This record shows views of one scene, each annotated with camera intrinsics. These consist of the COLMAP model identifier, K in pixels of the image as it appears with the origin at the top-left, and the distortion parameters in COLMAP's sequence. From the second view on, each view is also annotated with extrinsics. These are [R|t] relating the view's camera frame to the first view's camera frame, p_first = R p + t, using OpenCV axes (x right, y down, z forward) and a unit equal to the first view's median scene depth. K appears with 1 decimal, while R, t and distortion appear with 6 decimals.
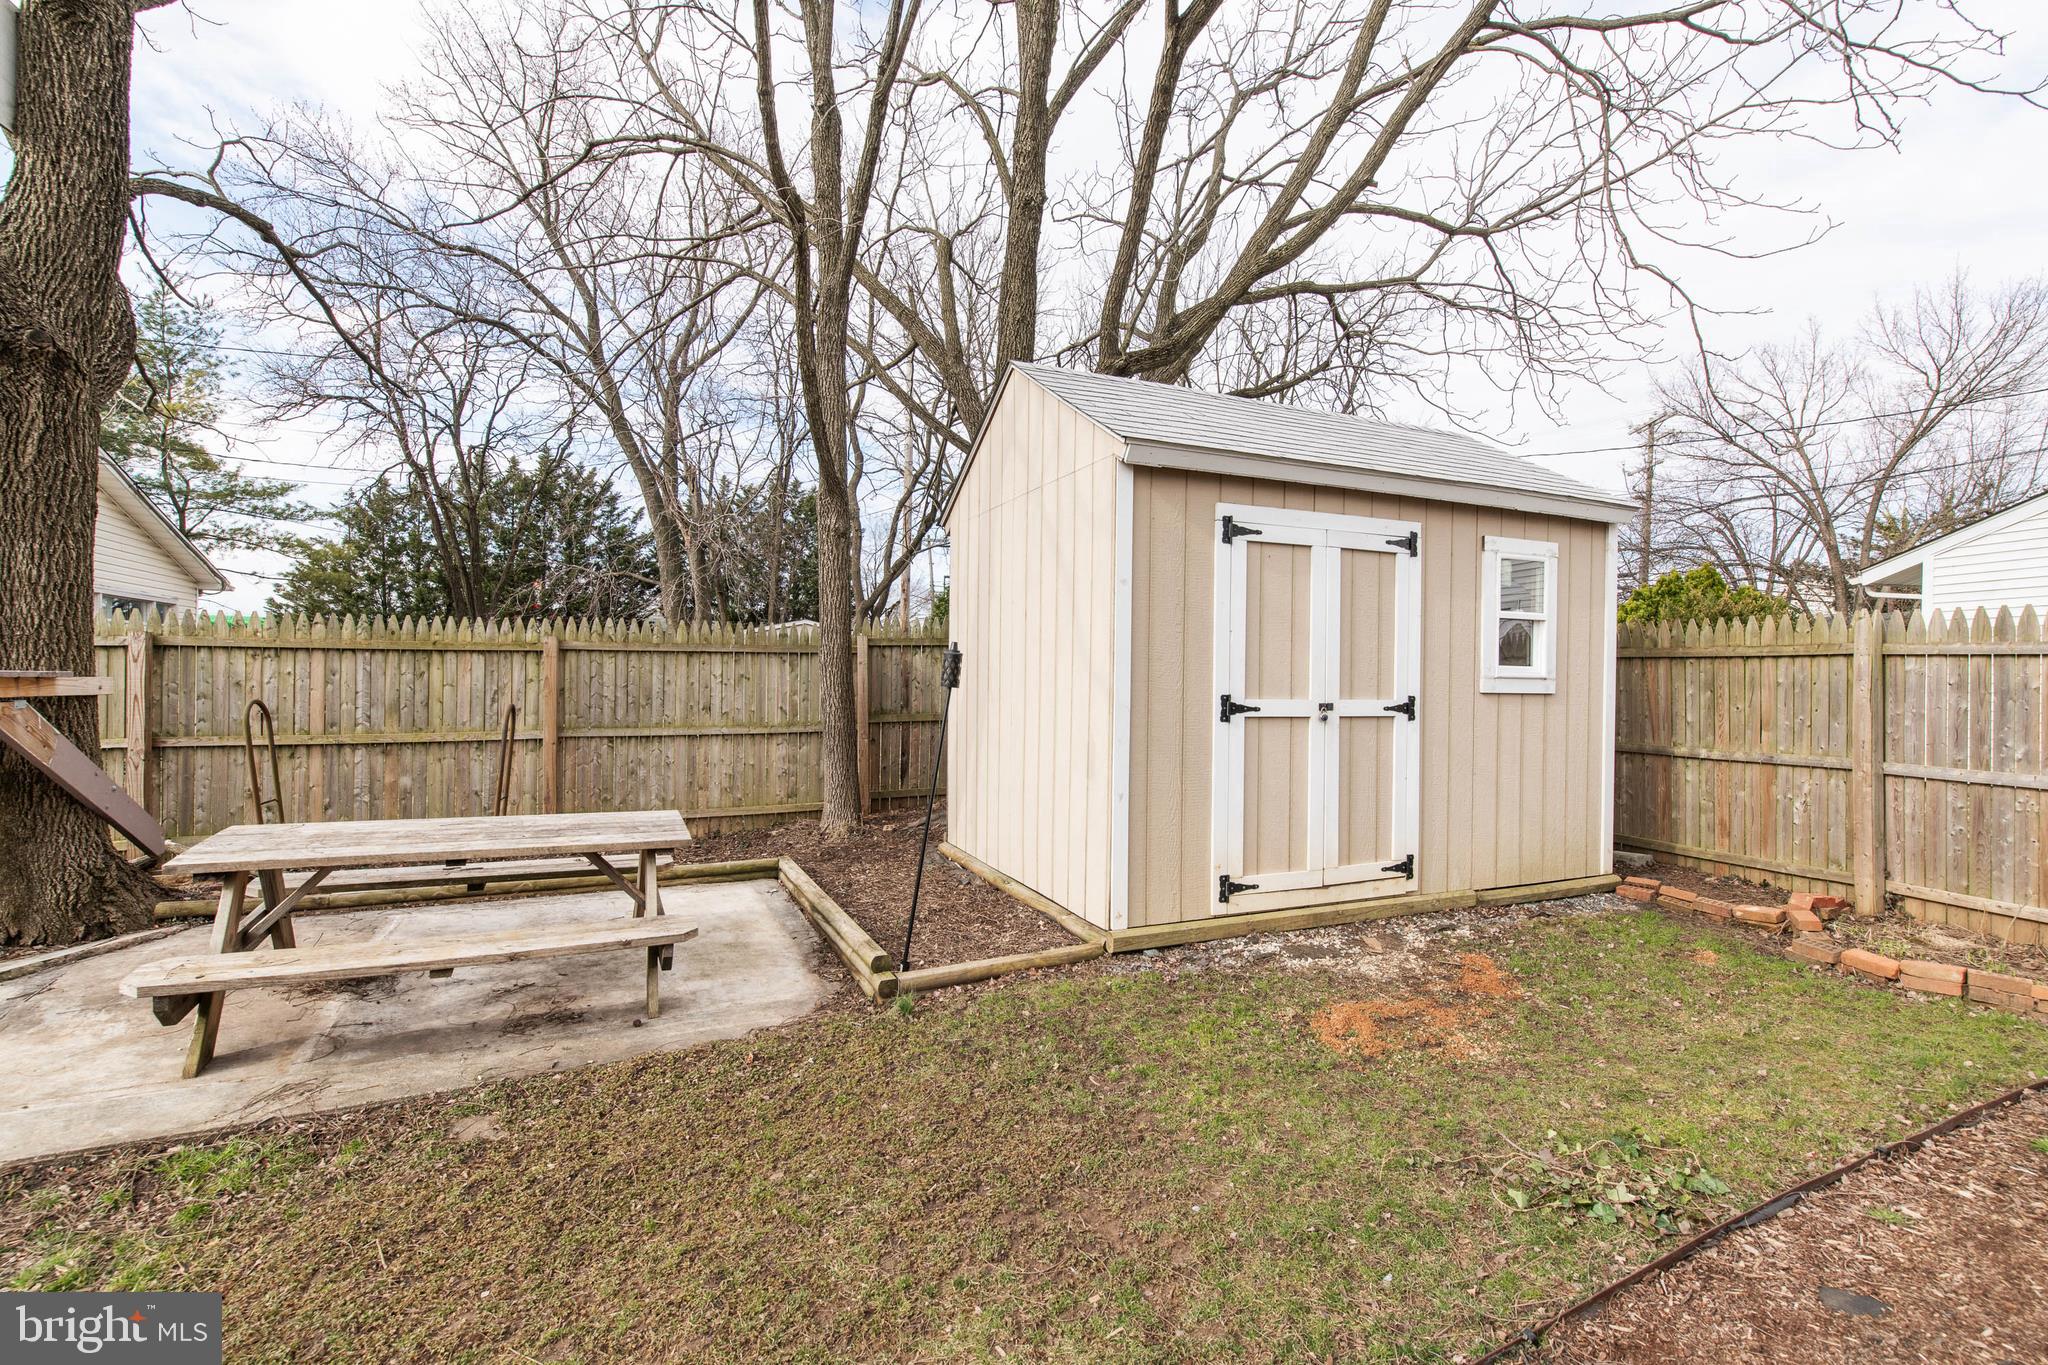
lens RADIAL K [[881.4, 0, 1045.5], [0, 881.4, 680.2], [0, 0, 1]] dist [0.003863, -0.000483]
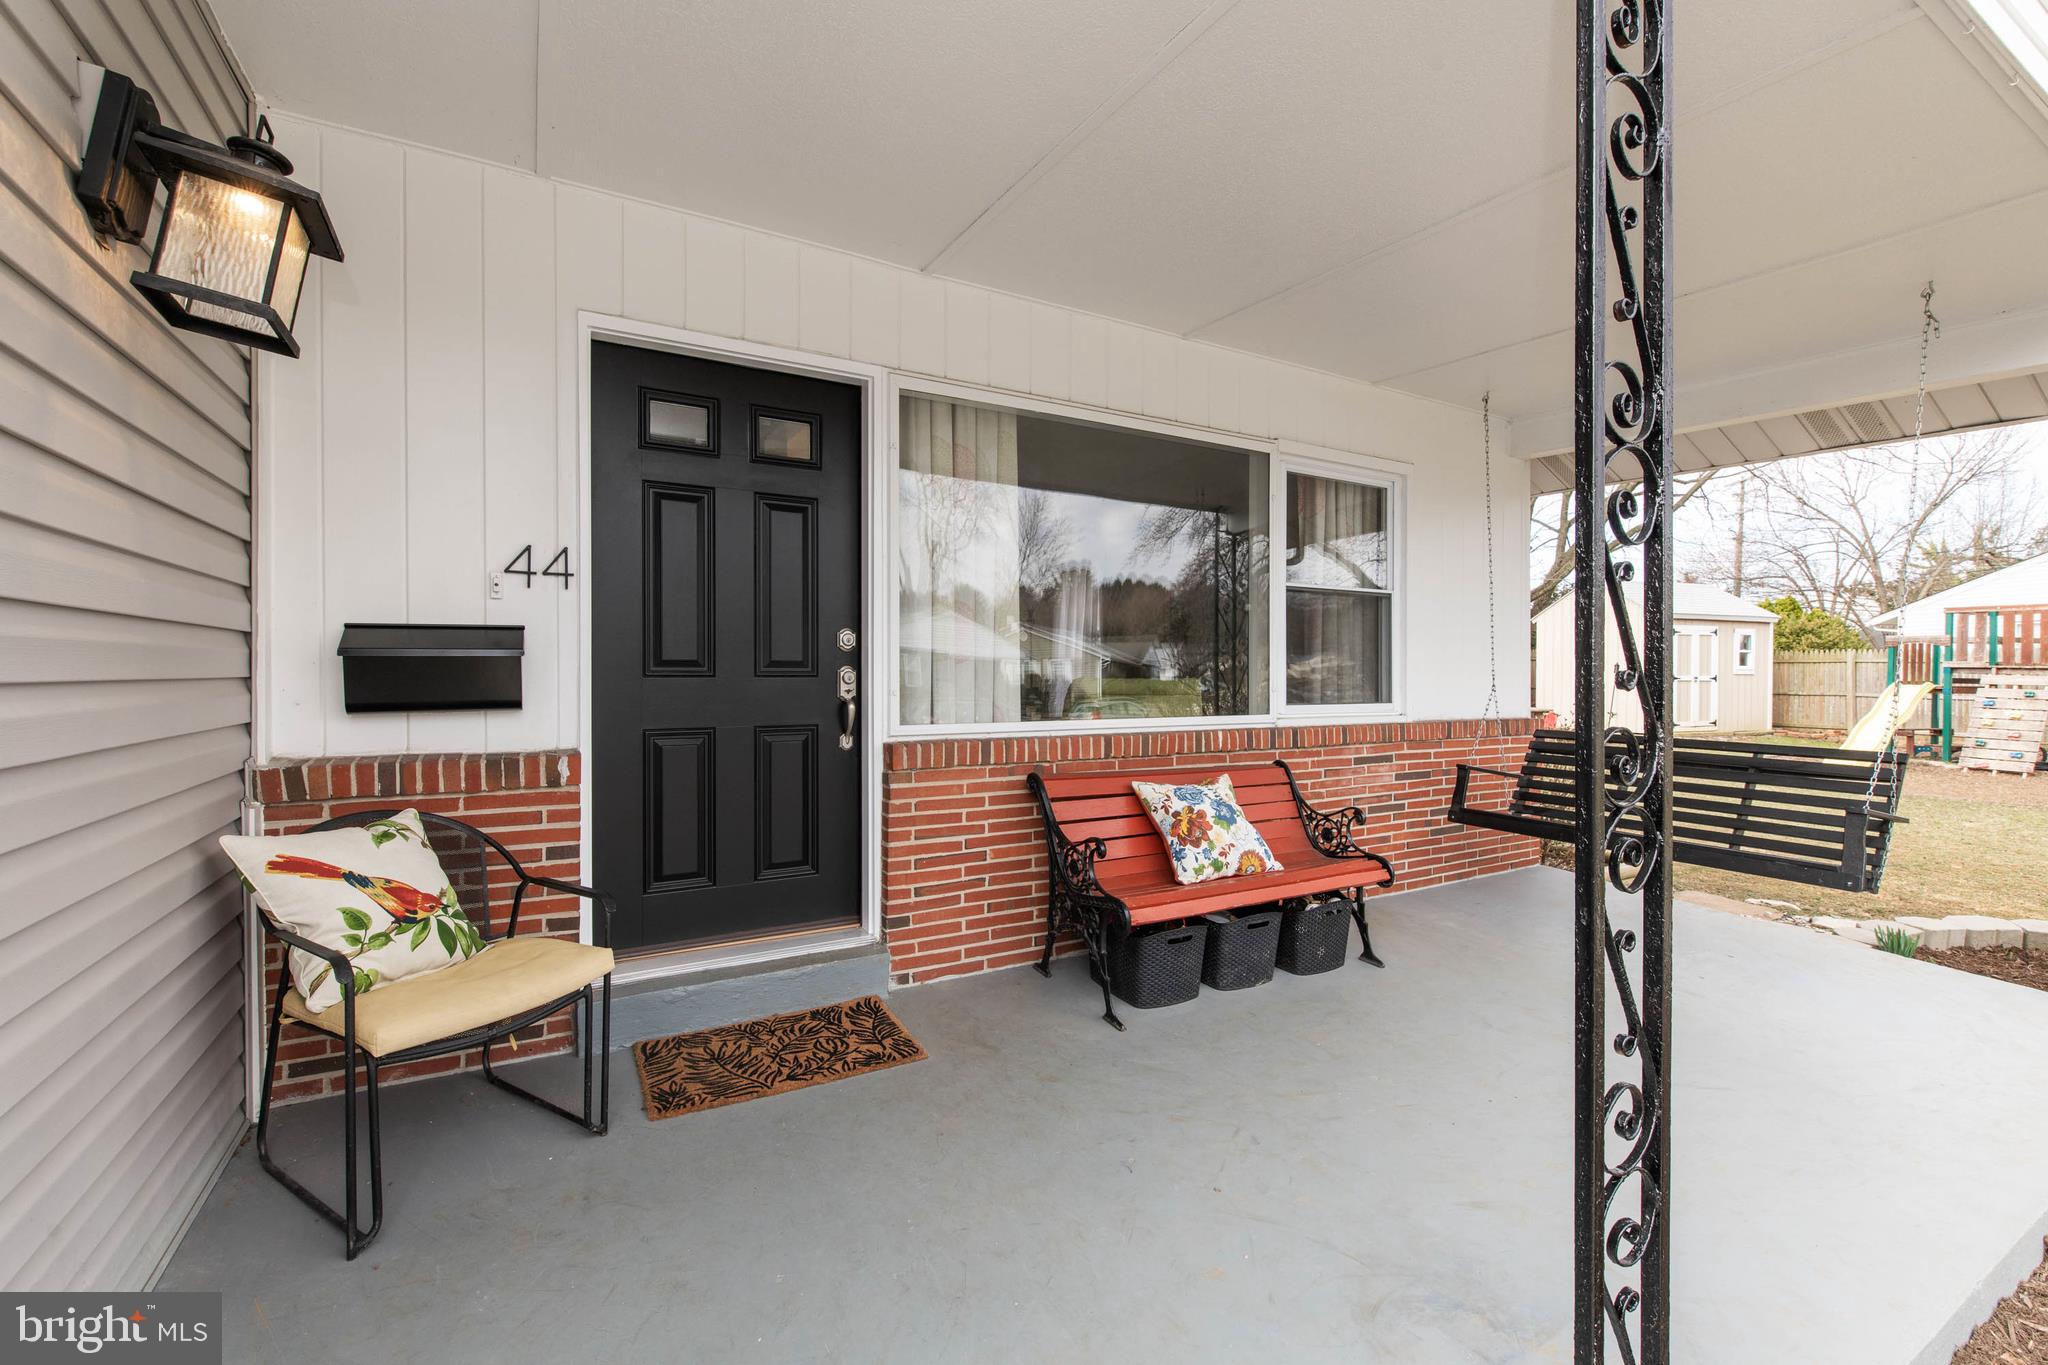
lens RADIAL K [[881.4, 0, 1038.3], [0, 881.4, 679.3], [0, 0, 1]] dist [0.003863, -0.000483]
pose [[0.998595, -0.008004, -0.052388, -1.709223], [0.008209, 0.999959, 0.003692, -0.000871], [0.052357, -0.004117, 0.998620, -2.166397]]
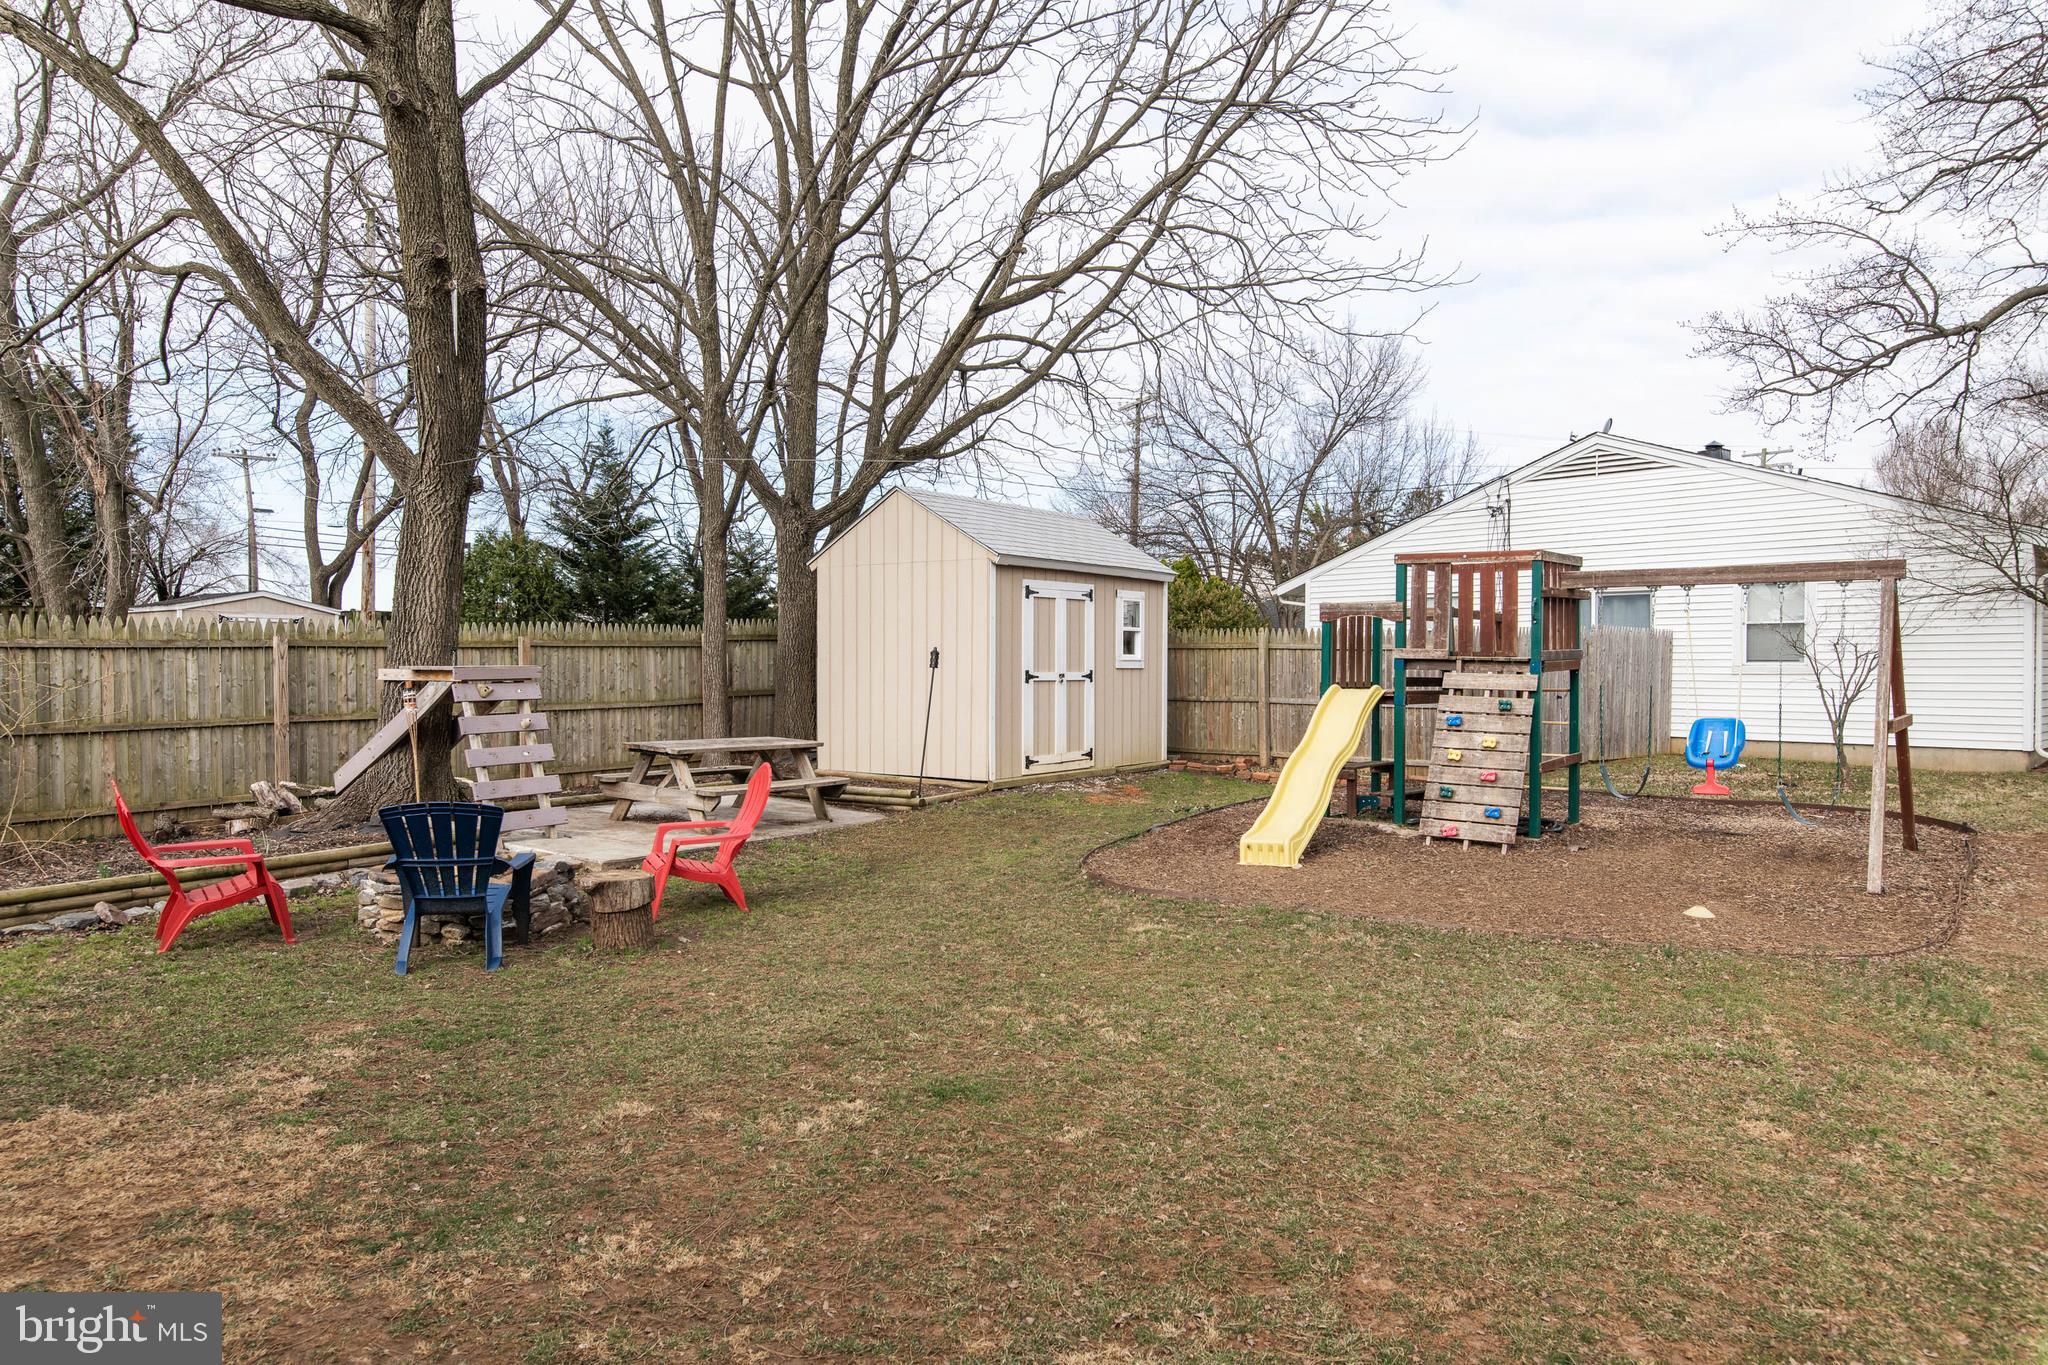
lens RADIAL K [[1311.7, 0, 1030.9], [0, 1311.7, 676.0], [0, 0, 1]] dist [0.006038, 0.000964]
pose [[0.860522, -0.015395, 0.509181, -1.005660], [0.009371, 0.999853, 0.014392, -0.010904], [-0.509327, -0.007613, 0.860539, -1.237167]]
